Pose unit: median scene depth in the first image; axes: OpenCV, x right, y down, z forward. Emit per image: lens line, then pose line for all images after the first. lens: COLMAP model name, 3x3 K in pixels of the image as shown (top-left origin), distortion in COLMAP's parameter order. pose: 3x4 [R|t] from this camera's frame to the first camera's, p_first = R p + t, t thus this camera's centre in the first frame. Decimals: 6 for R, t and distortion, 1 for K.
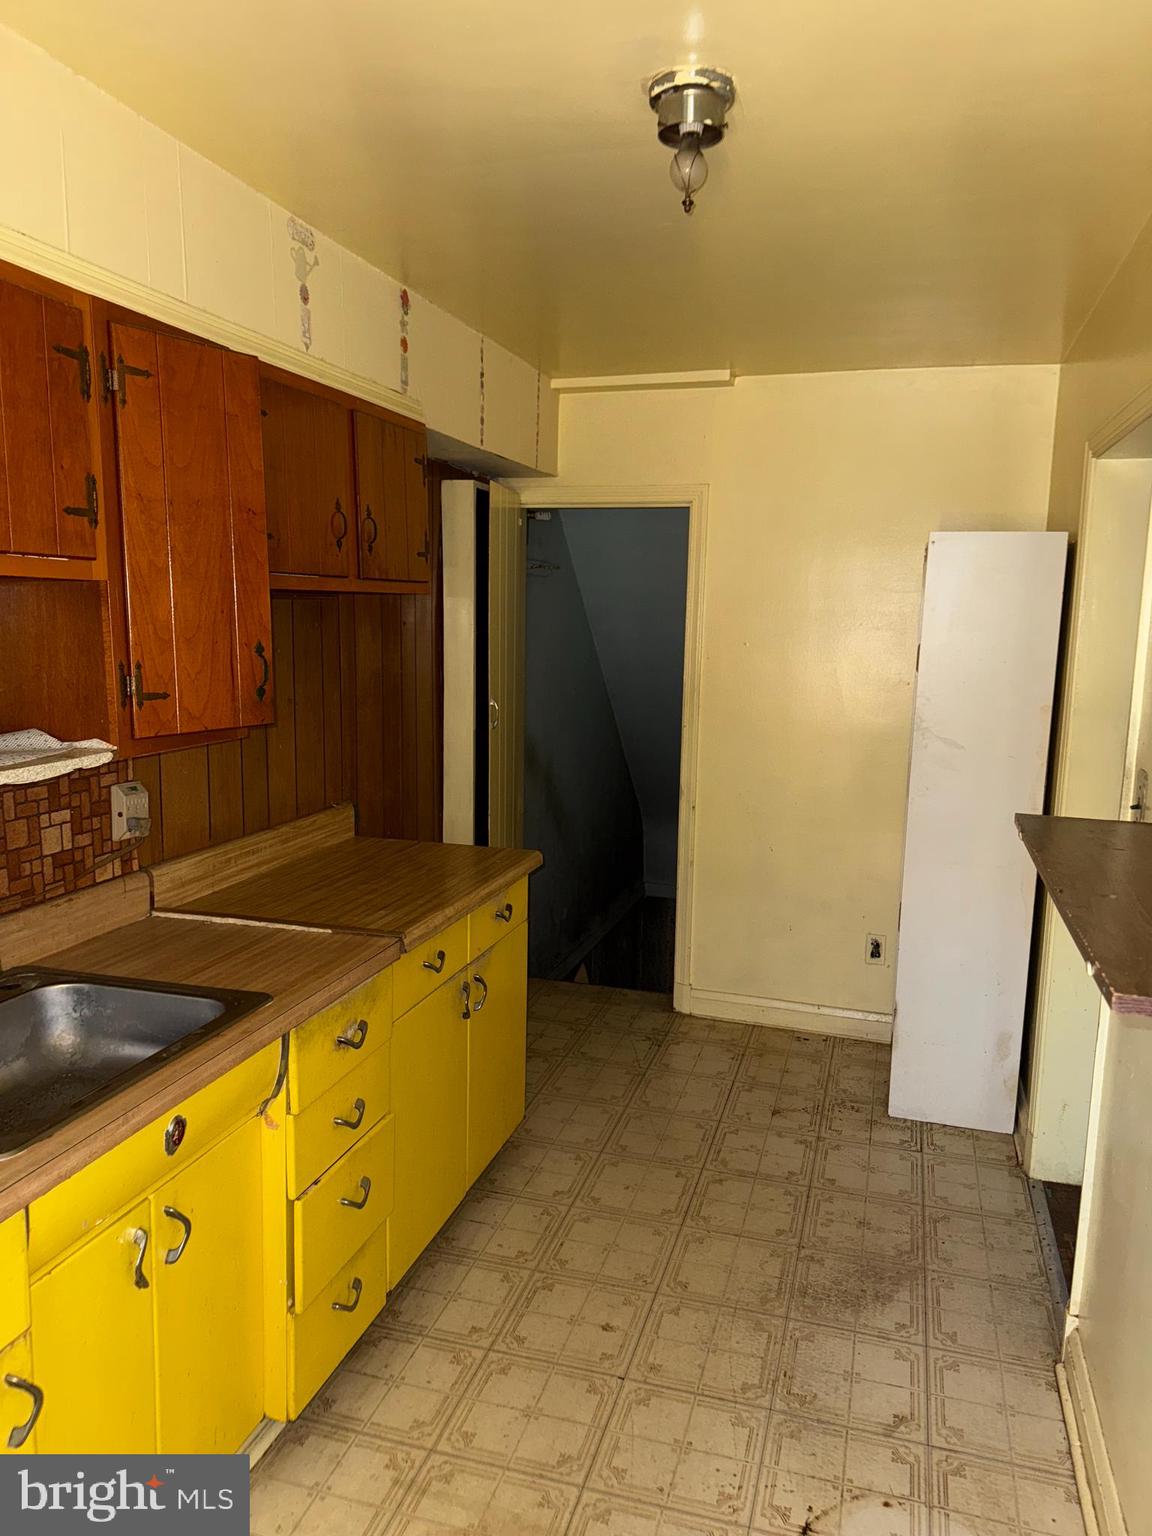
lens RADIAL K [[1076.8, 0, 576.4], [0, 1076.8, 769.9], [0, 0, 1]] dist [0.000638, -0.000471]
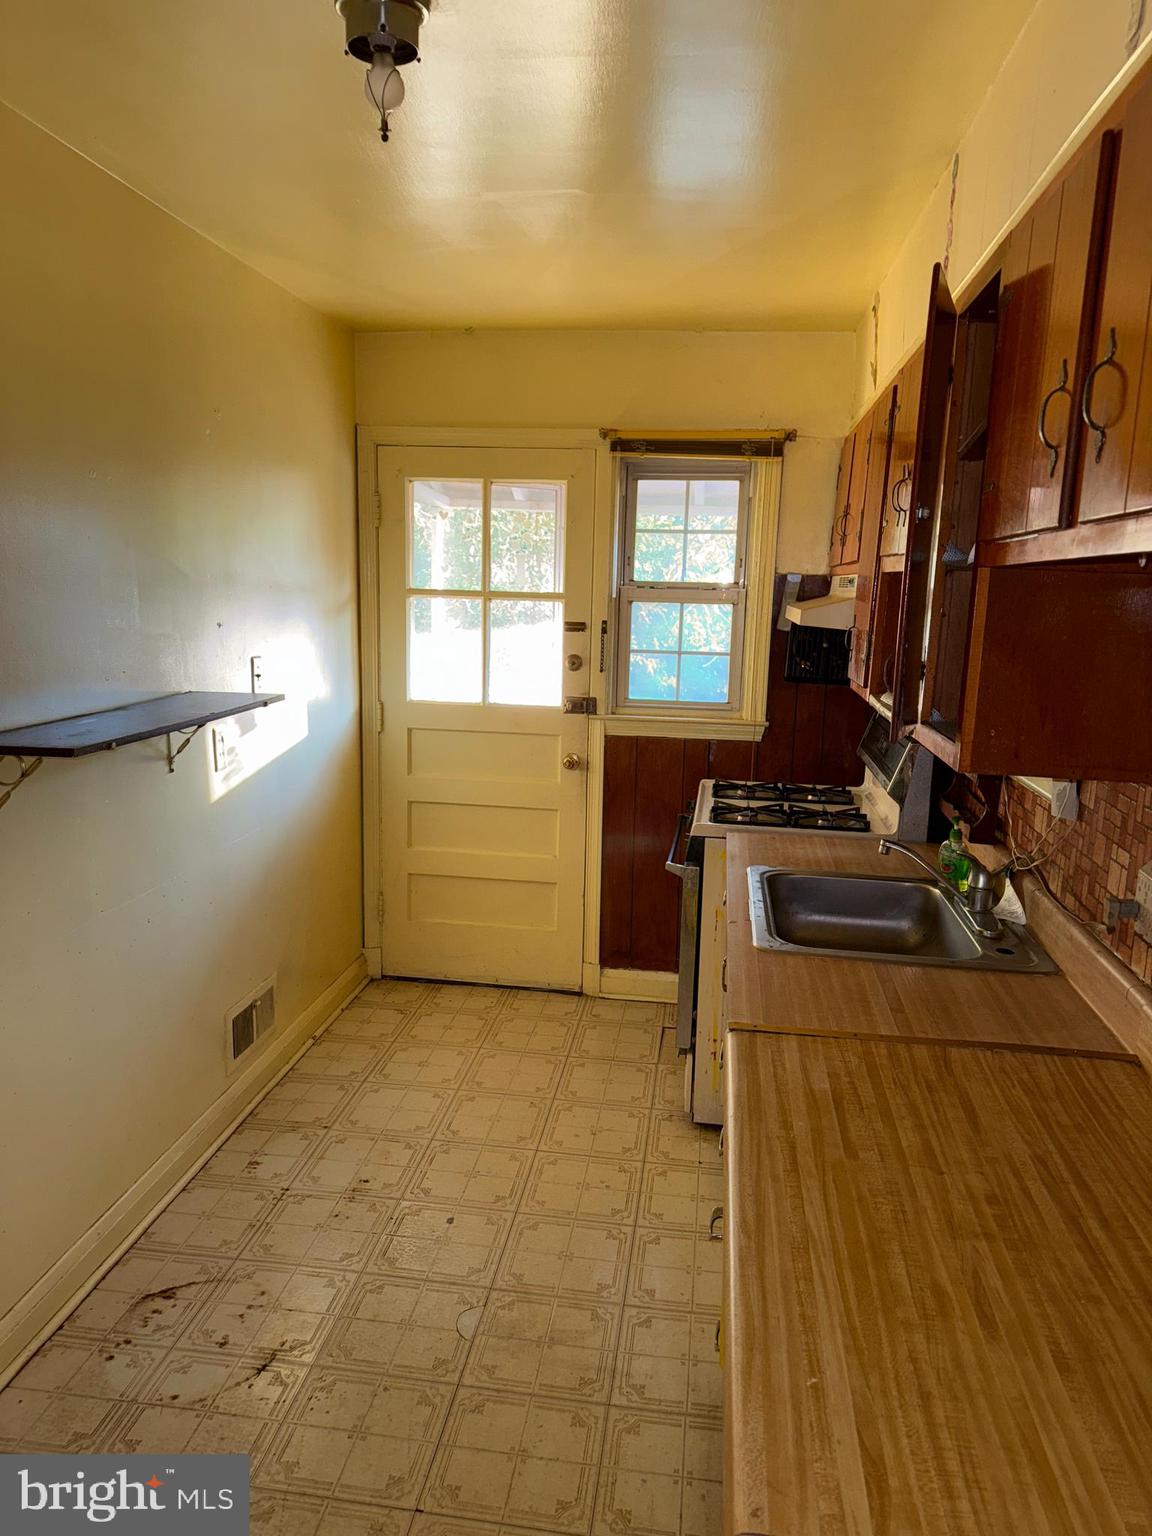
lens RADIAL K [[1076.8, 0, 573.4], [0, 1076.8, 770.9], [0, 0, 1]] dist [0.000638, -0.000471]
pose [[-0.986829, -0.015842, -0.160991, 0.069789], [-0.066091, 0.947830, 0.311851, -0.246874], [0.147652, 0.318384, -0.936392, 1.677826]]
